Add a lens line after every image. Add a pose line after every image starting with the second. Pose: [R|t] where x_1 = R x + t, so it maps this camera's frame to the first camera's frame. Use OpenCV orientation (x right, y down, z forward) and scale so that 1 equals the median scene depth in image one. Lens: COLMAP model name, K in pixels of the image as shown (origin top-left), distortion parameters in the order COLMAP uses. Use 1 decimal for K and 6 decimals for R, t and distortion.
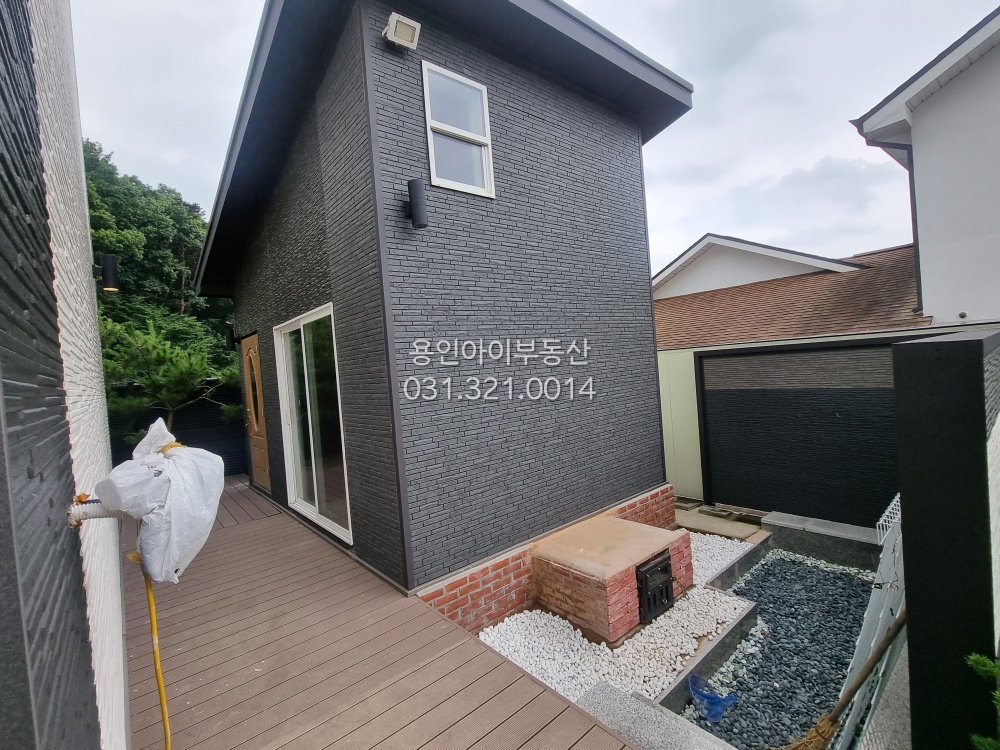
lens RADIAL K [[460.4, 0, 501.0], [0, 460.4, 372.3], [0, 0, 1]] dist [-0.004513, 0.000408]
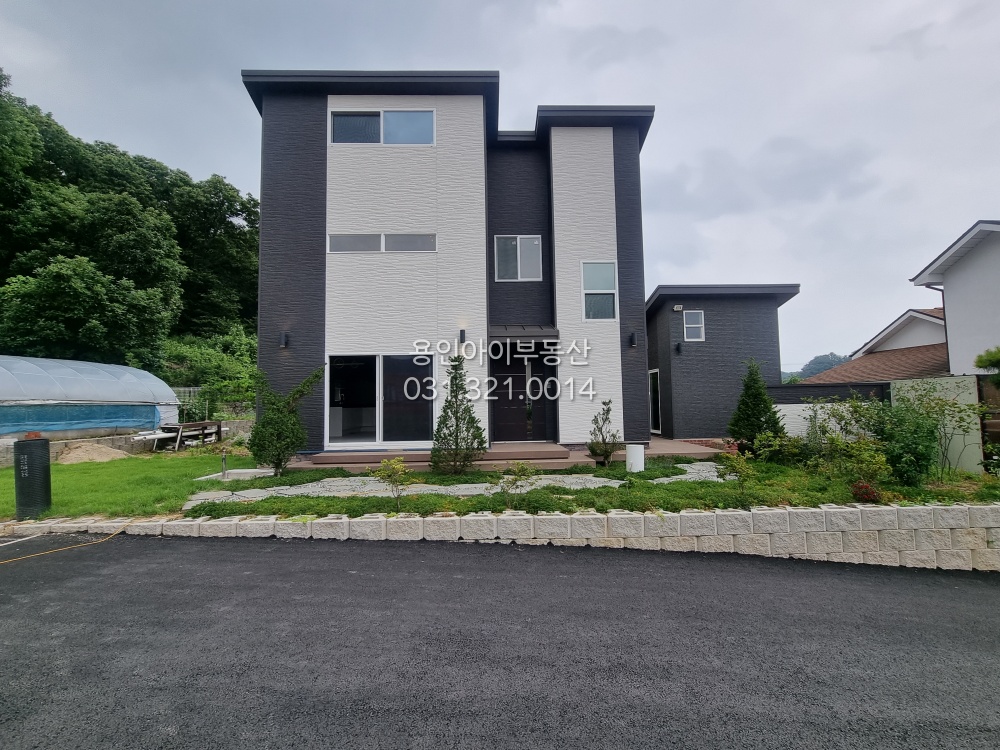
lens RADIAL K [[460.4, 0, 501.6], [0, 460.4, 373.9], [0, 0, 1]] dist [-0.004513, 0.000408]
pose [[0.779925, 0.017871, -0.625618, 1.074548], [-0.052784, 0.997909, -0.037297, 0.101397], [0.623644, 0.062111, 0.779237, -2.974901]]
